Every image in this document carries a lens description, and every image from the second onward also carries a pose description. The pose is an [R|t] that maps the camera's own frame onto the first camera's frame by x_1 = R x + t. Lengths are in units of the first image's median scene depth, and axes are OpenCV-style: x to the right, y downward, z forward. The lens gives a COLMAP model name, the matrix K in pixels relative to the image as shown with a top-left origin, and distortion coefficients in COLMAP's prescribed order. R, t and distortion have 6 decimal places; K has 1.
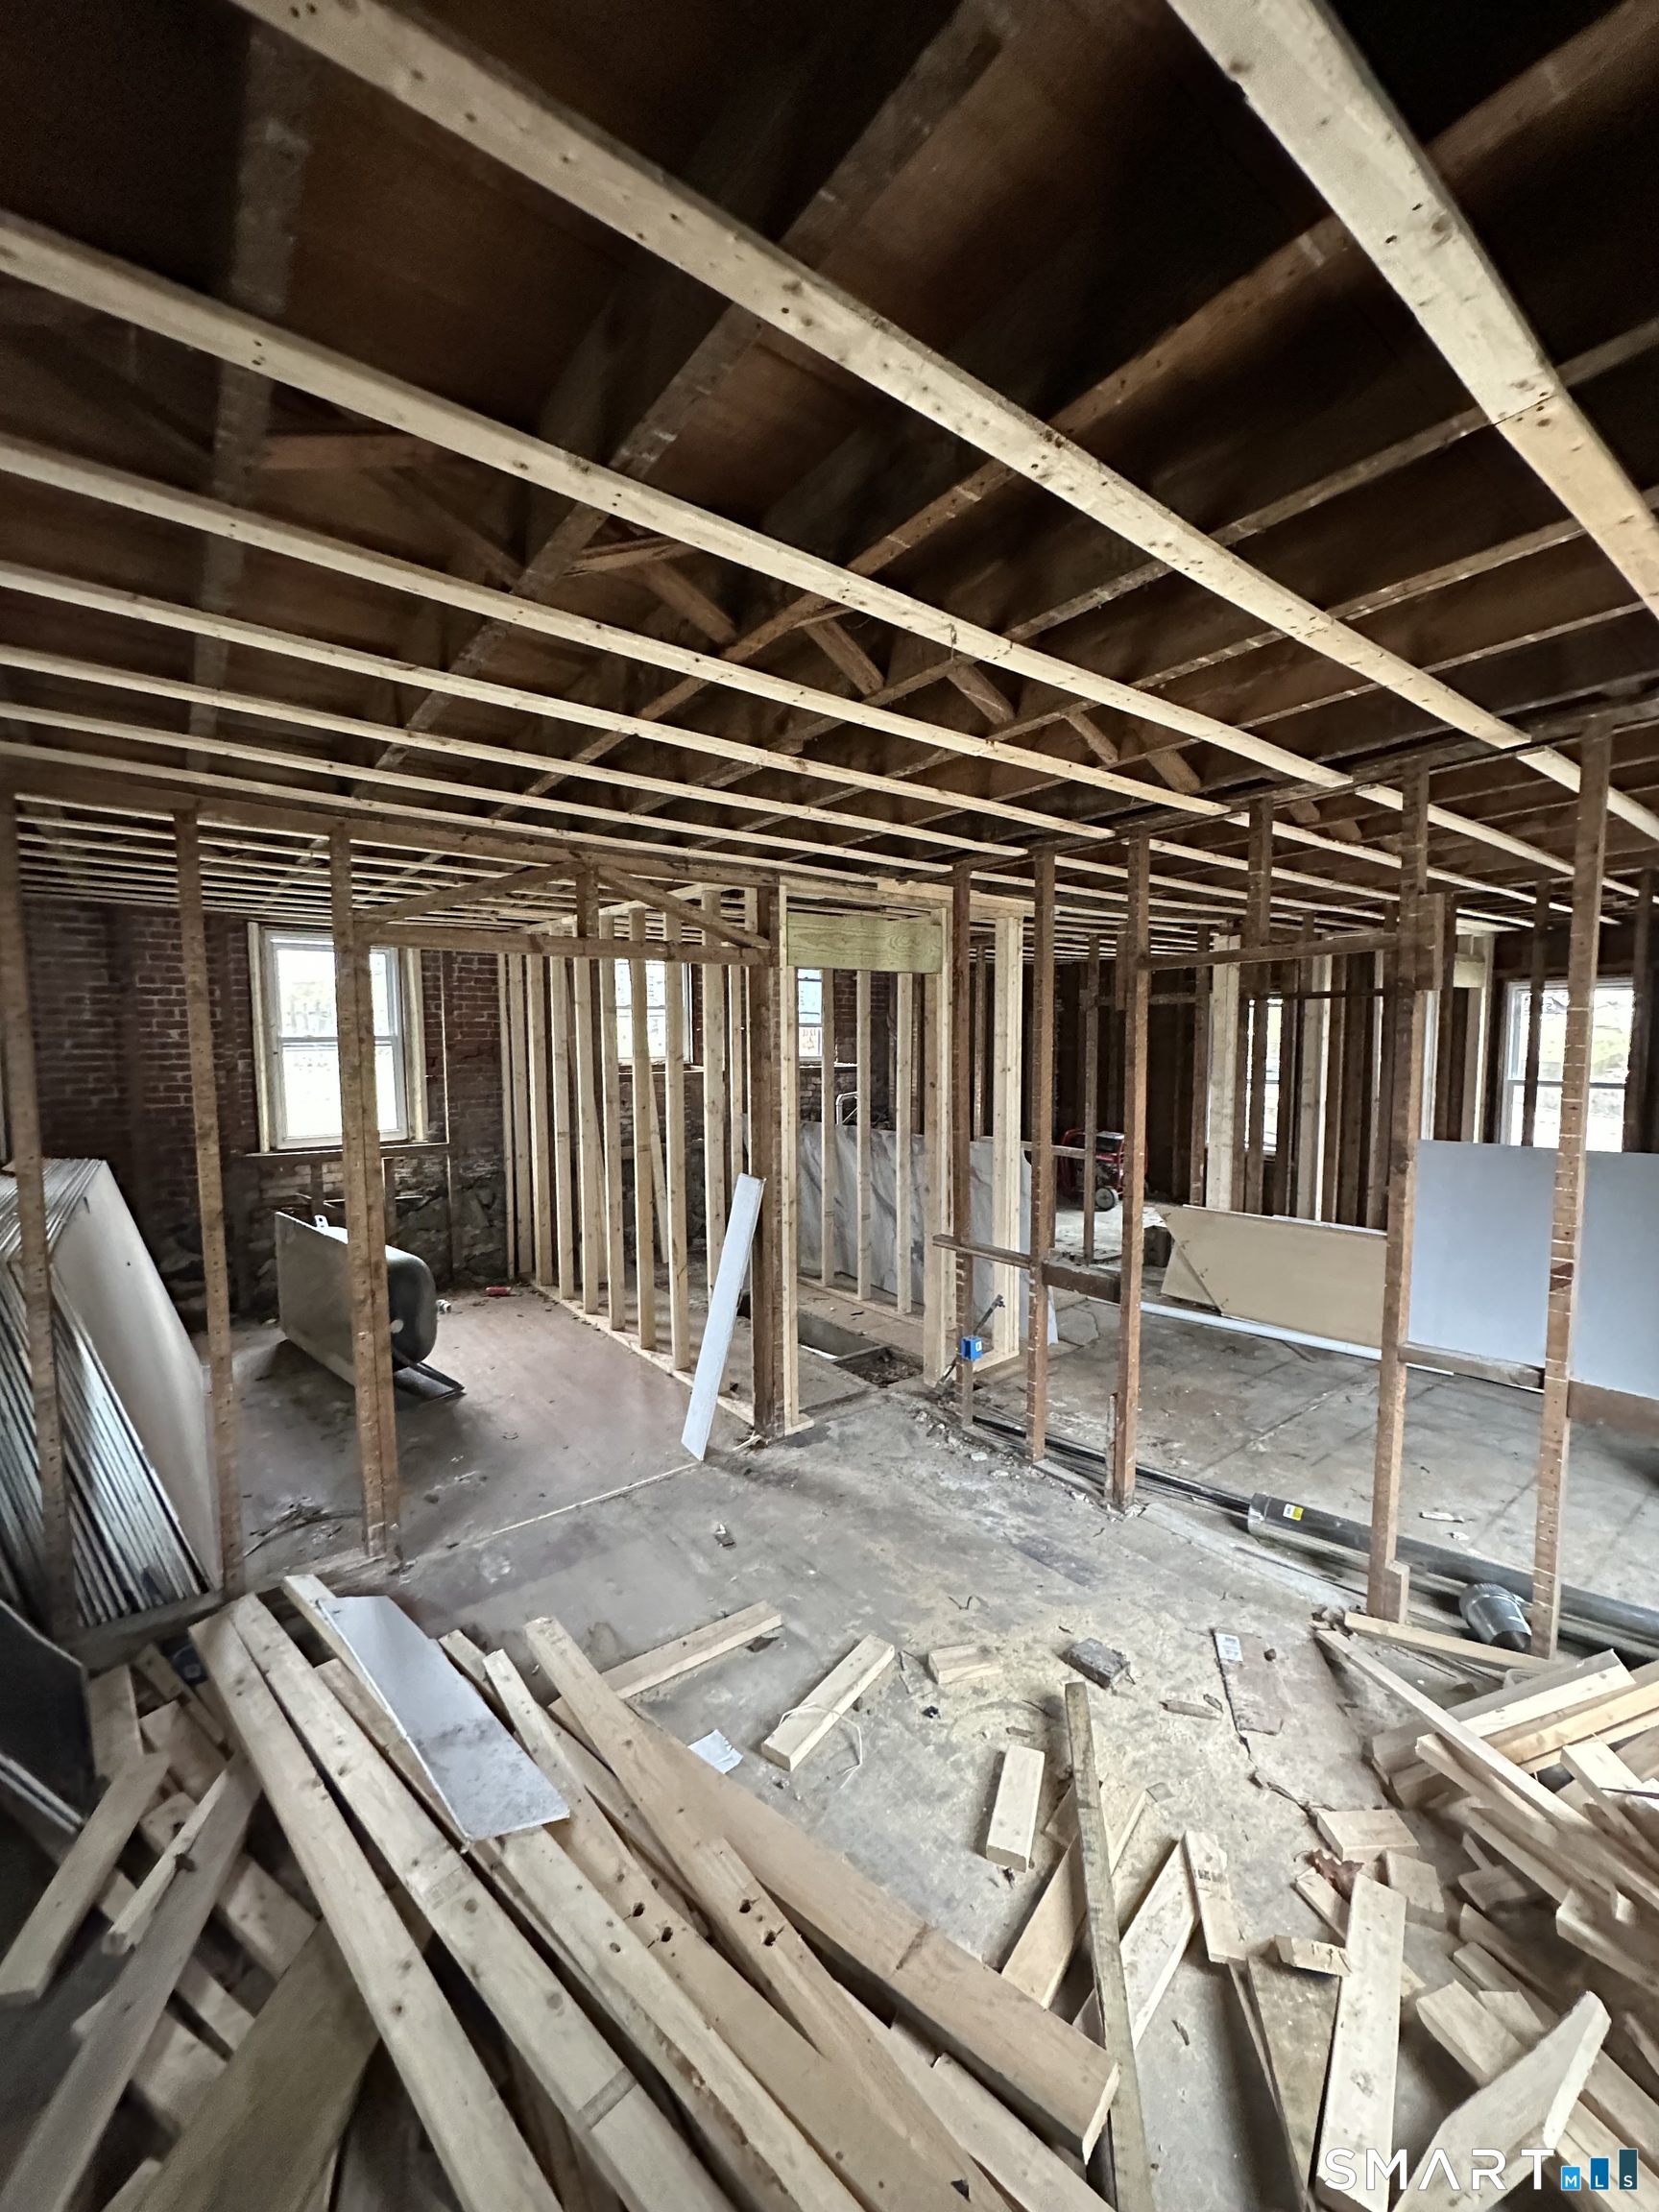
lens RADIAL K [[878.3, 0, 816.9], [0, 878.3, 1117.4], [0, 0, 1]] dist [-0.004467, 0.001146]
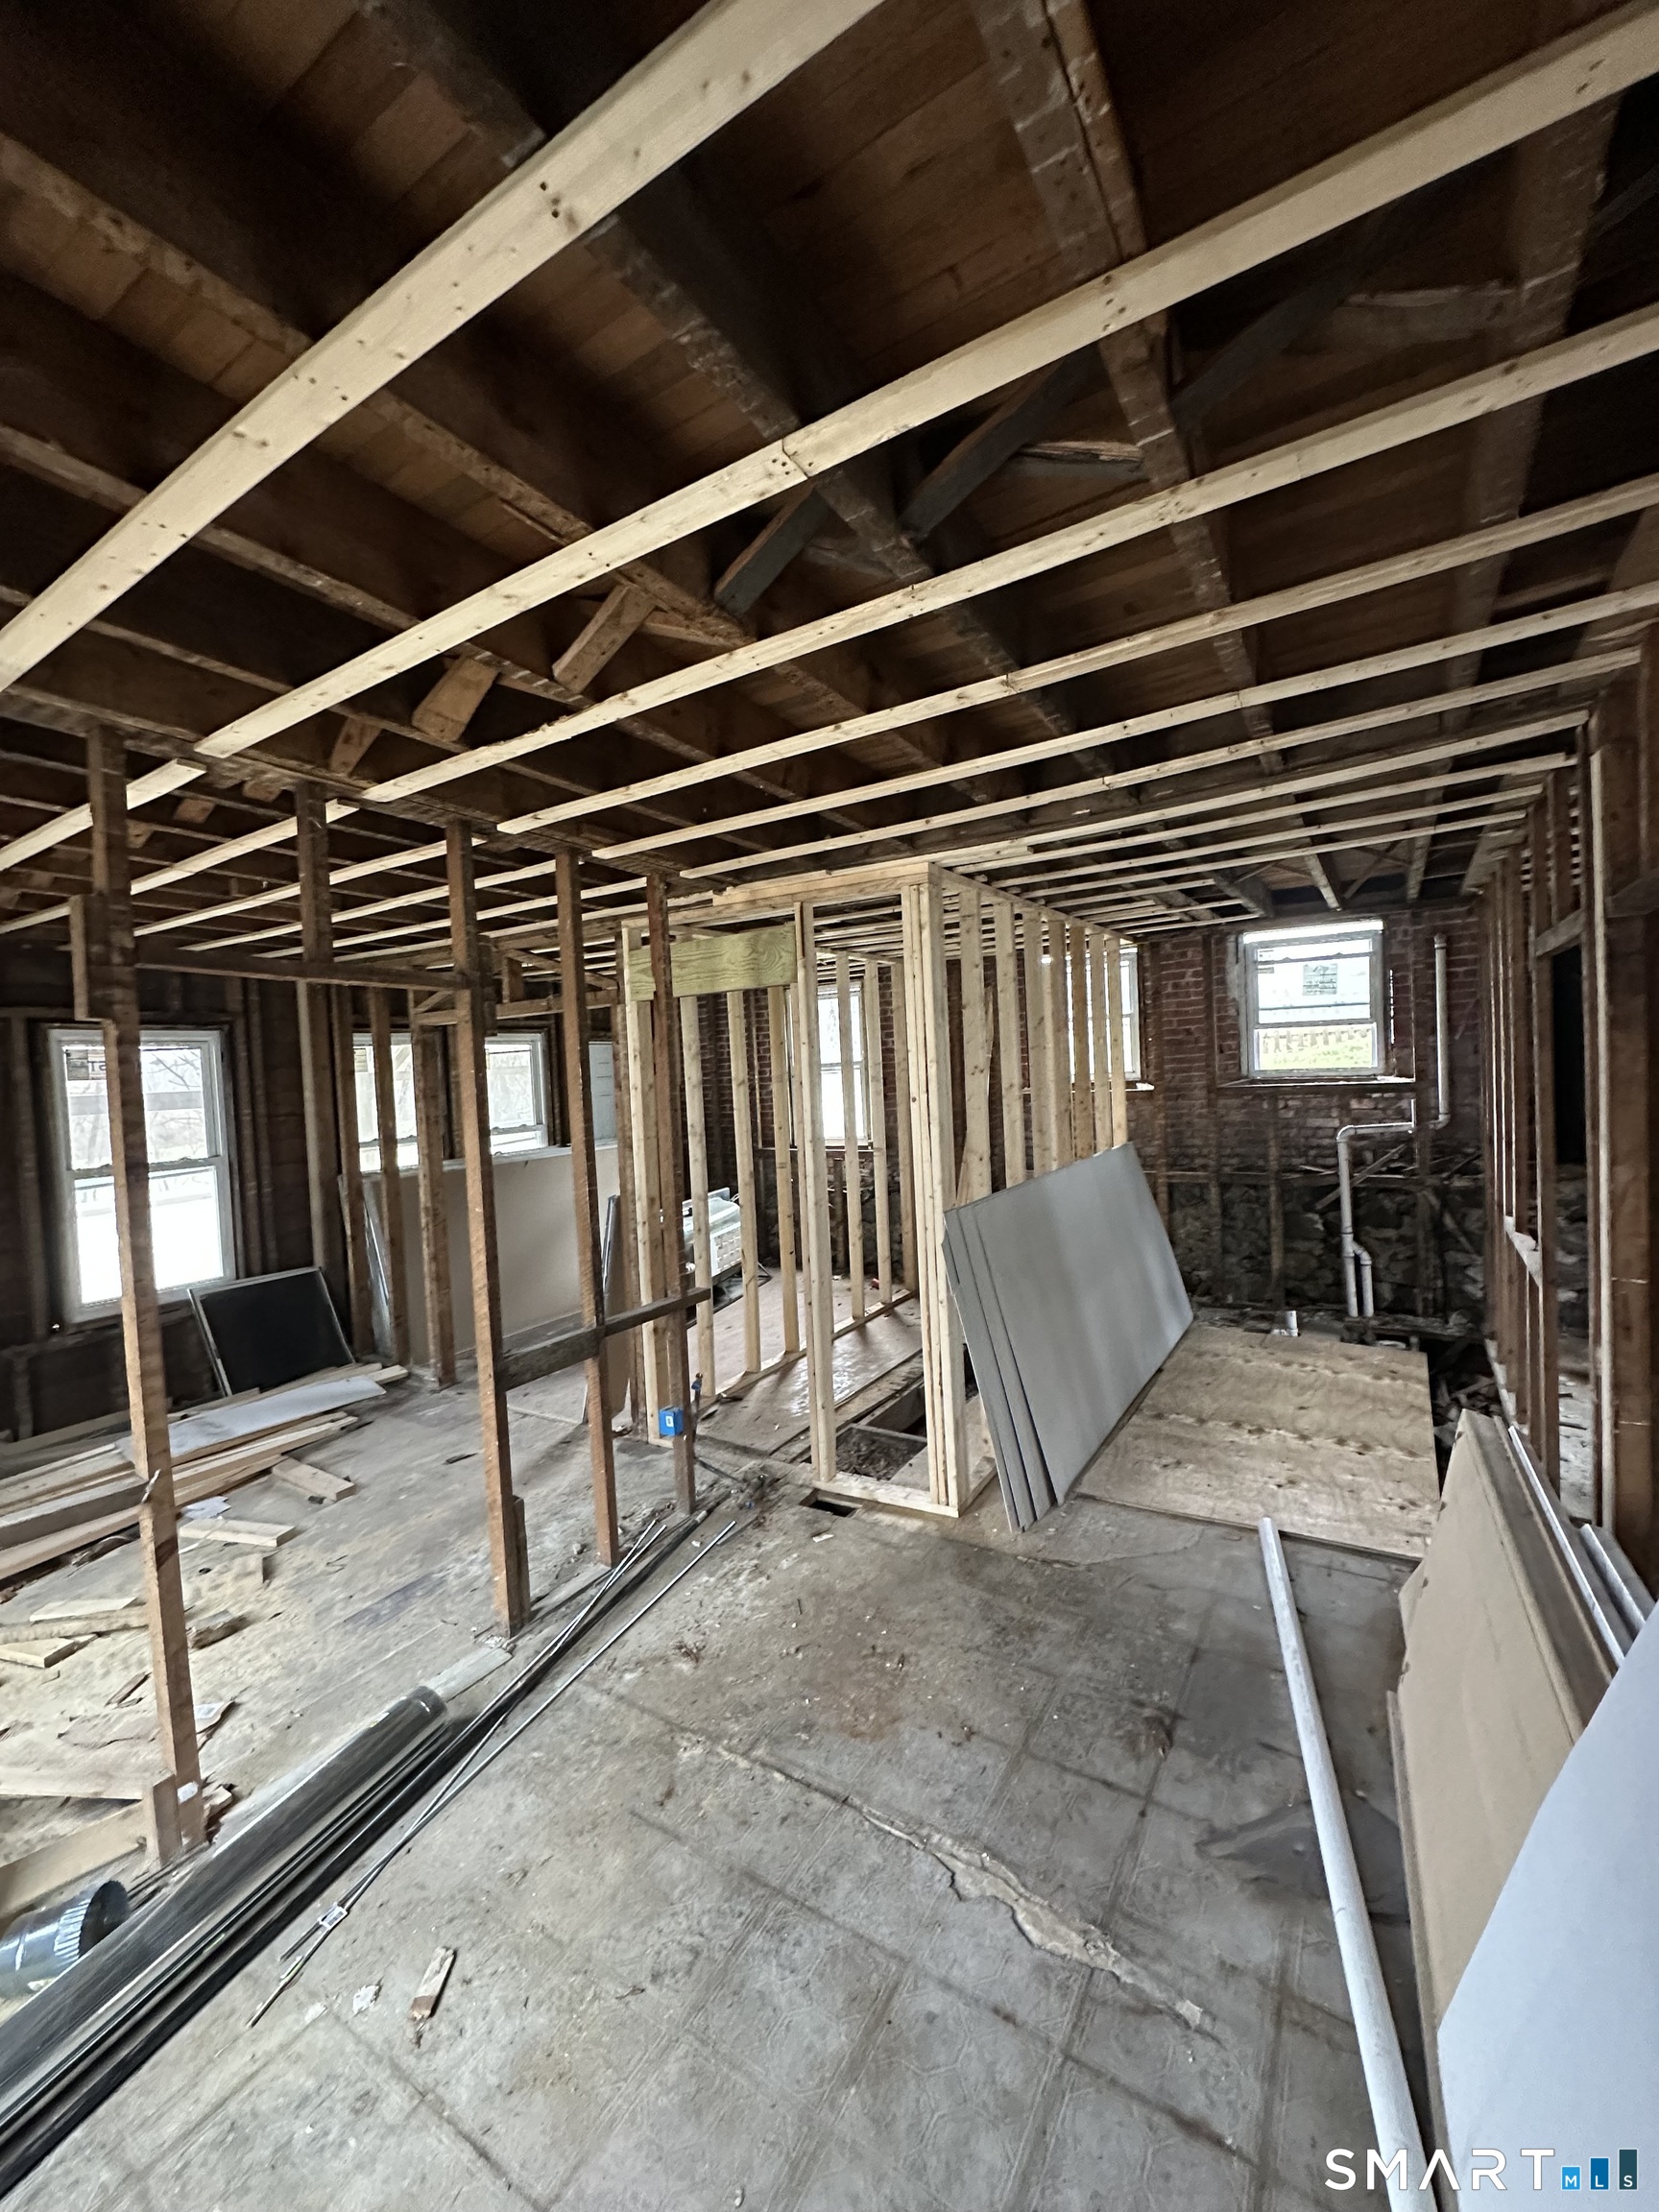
lens RADIAL K [[878.3, 0, 839.9], [0, 878.3, 1113.3], [0, 0, 1]] dist [-0.004467, 0.001146]
pose [[0.359905, 0.030921, -0.932476, 1.040604], [-0.039713, 0.999053, 0.017801, -0.063928], [0.932143, 0.030624, 0.360792, 0.837578]]
